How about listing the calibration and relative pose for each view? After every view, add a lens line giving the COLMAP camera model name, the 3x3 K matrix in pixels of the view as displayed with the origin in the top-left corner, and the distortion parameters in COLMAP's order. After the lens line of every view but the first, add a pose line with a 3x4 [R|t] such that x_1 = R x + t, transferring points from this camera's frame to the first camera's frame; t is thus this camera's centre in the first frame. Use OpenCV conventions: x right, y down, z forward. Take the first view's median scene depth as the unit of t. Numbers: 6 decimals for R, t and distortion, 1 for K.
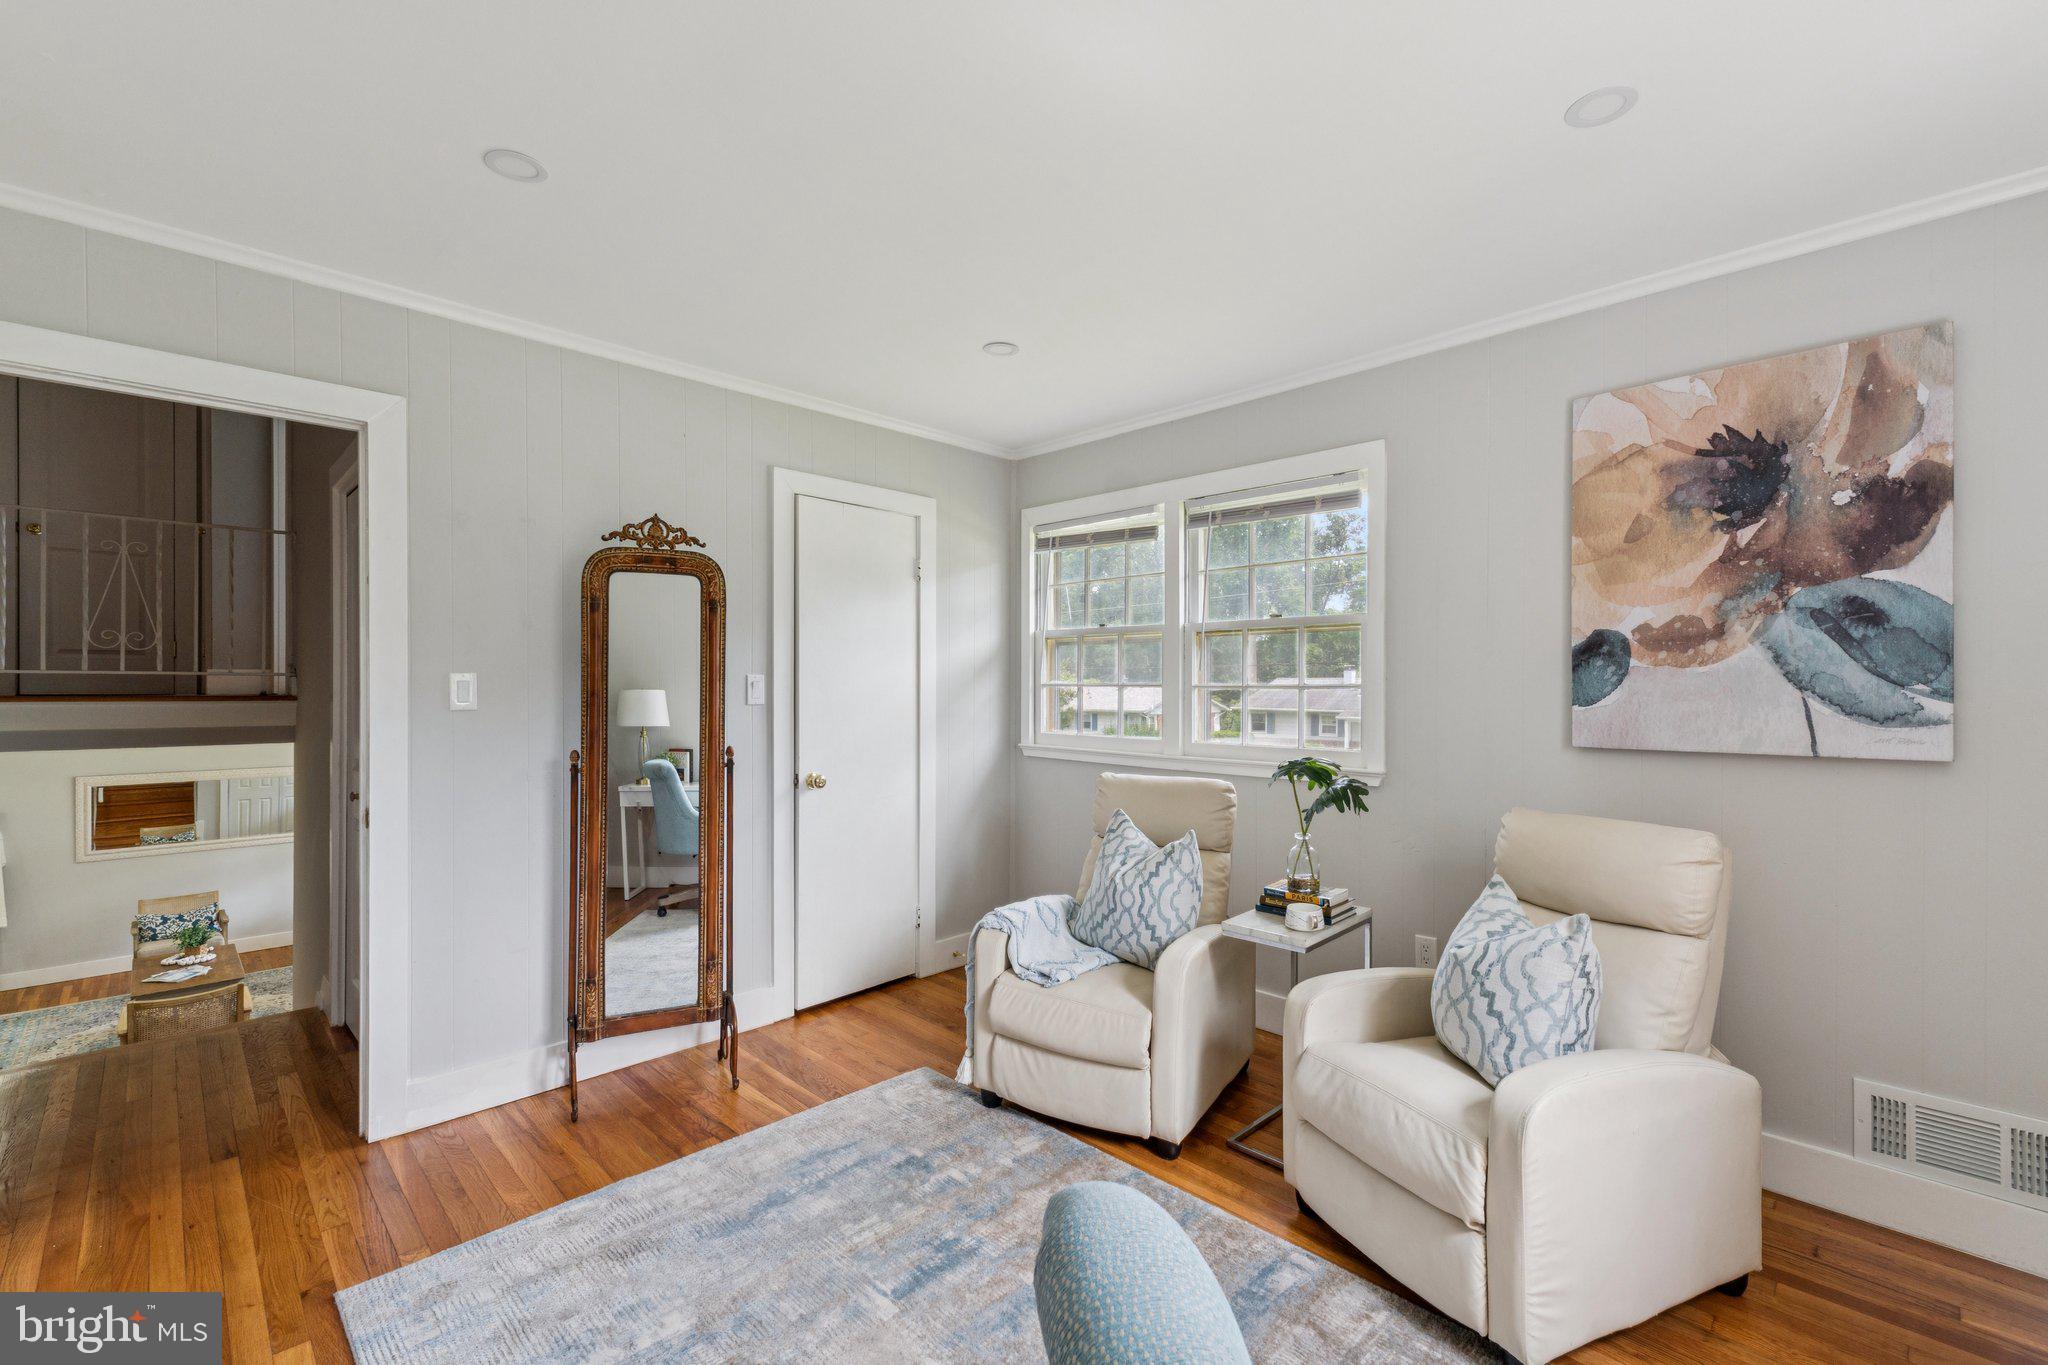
lens RADIAL K [[869.5, 0, 1030.9], [0, 869.5, 689.0], [0, 0, 1]] dist [0.008355, -0.001443]
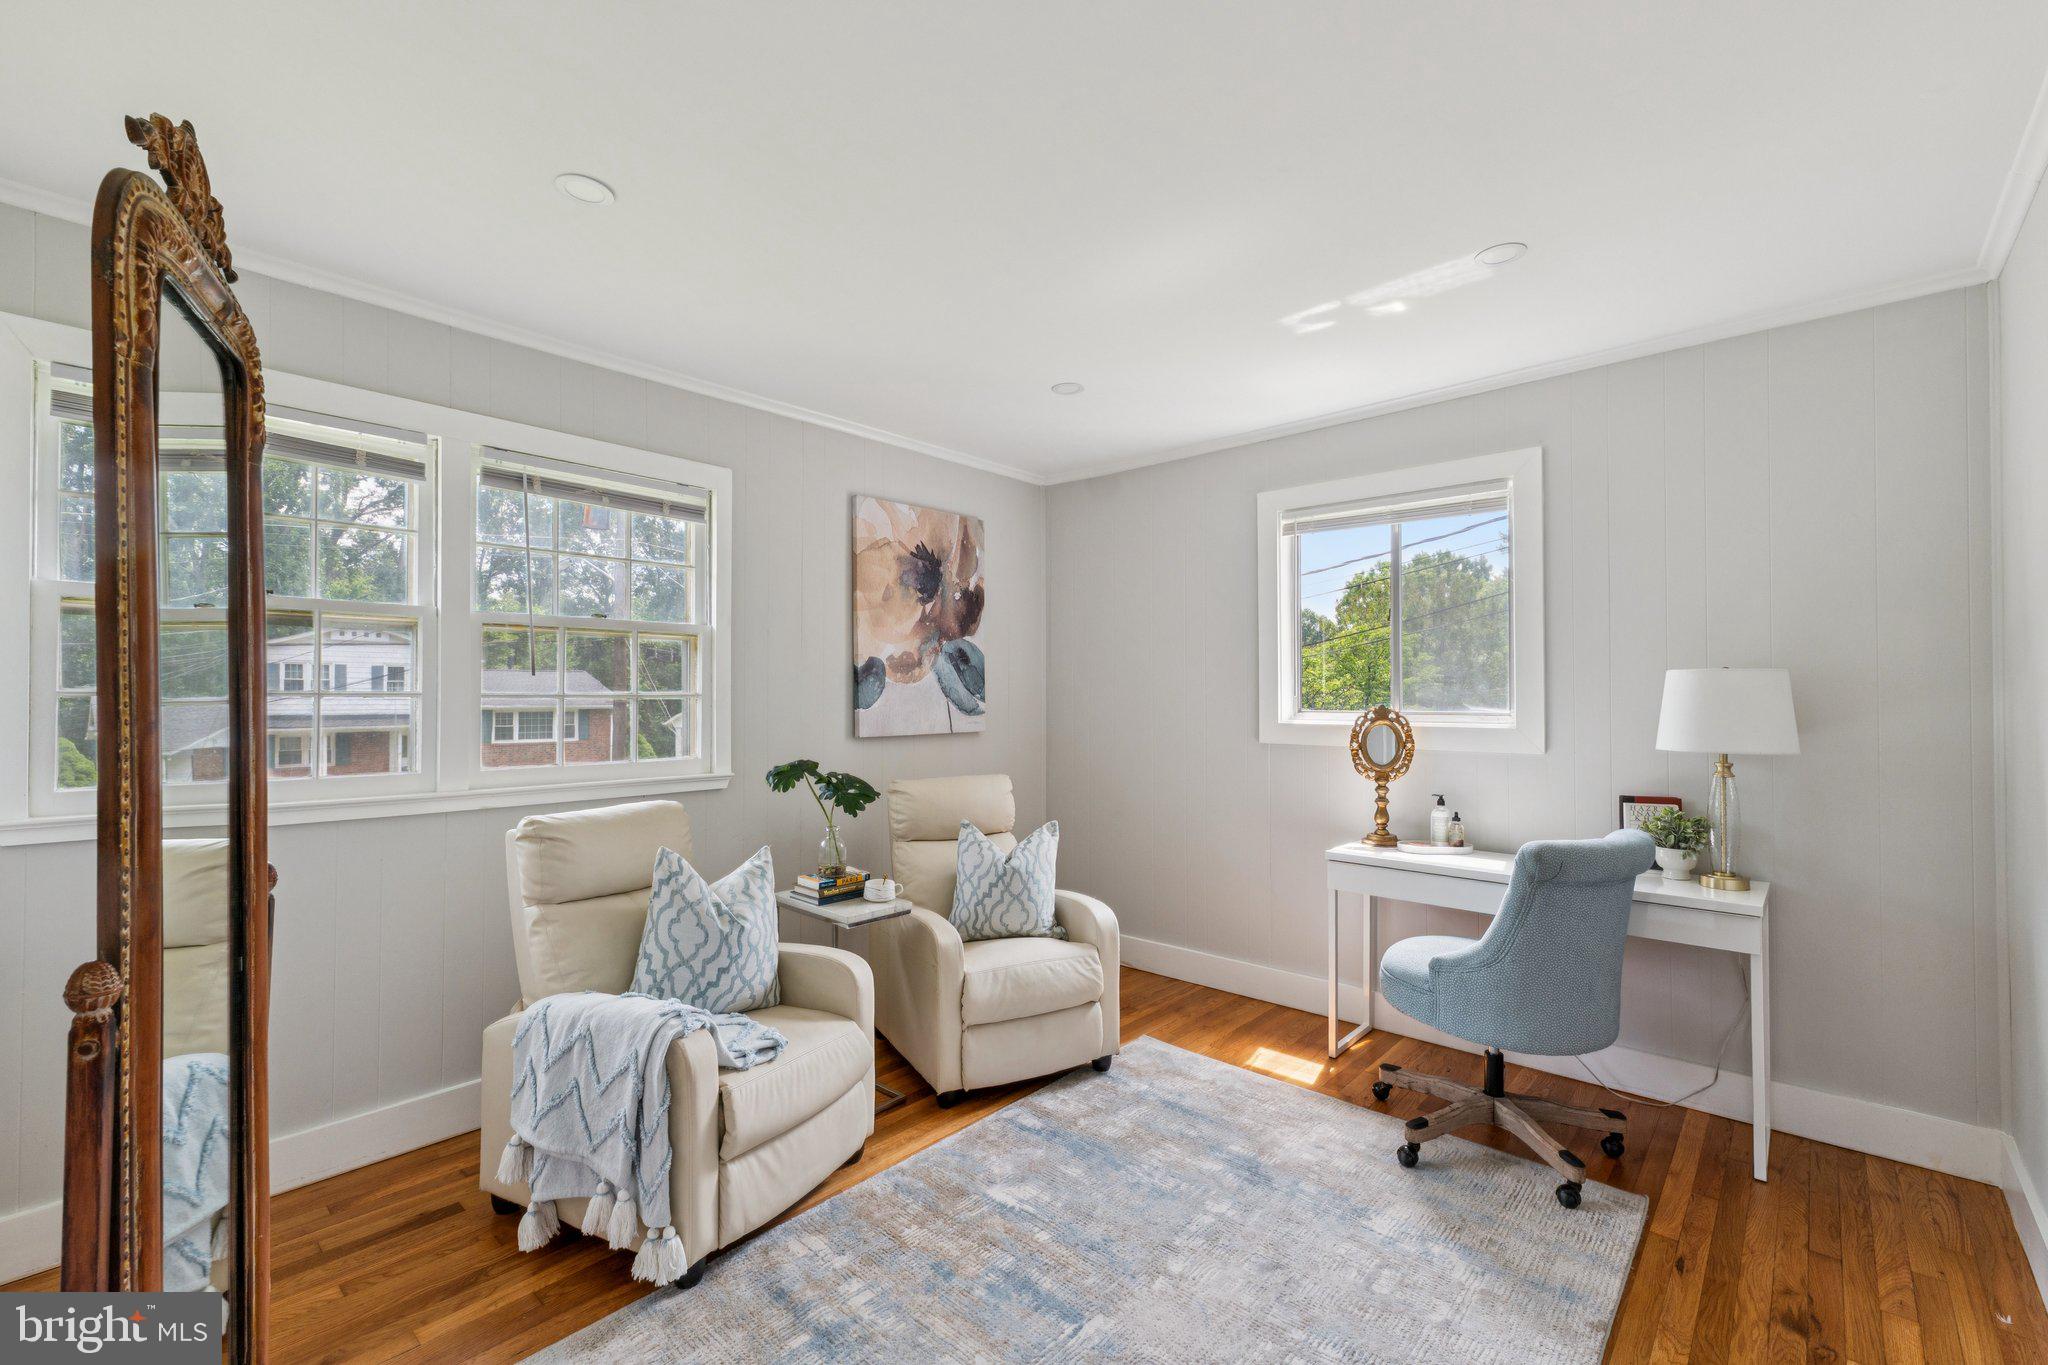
lens RADIAL K [[869.5, 0, 1028.5], [0, 869.5, 686.7], [0, 0, 1]] dist [0.008355, -0.001443]
pose [[-0.047300, 0.011694, 0.998812, -0.896712], [0.006498, 0.999914, -0.011400, 0.001103], [-0.998860, 0.005951, -0.047372, 0.870867]]
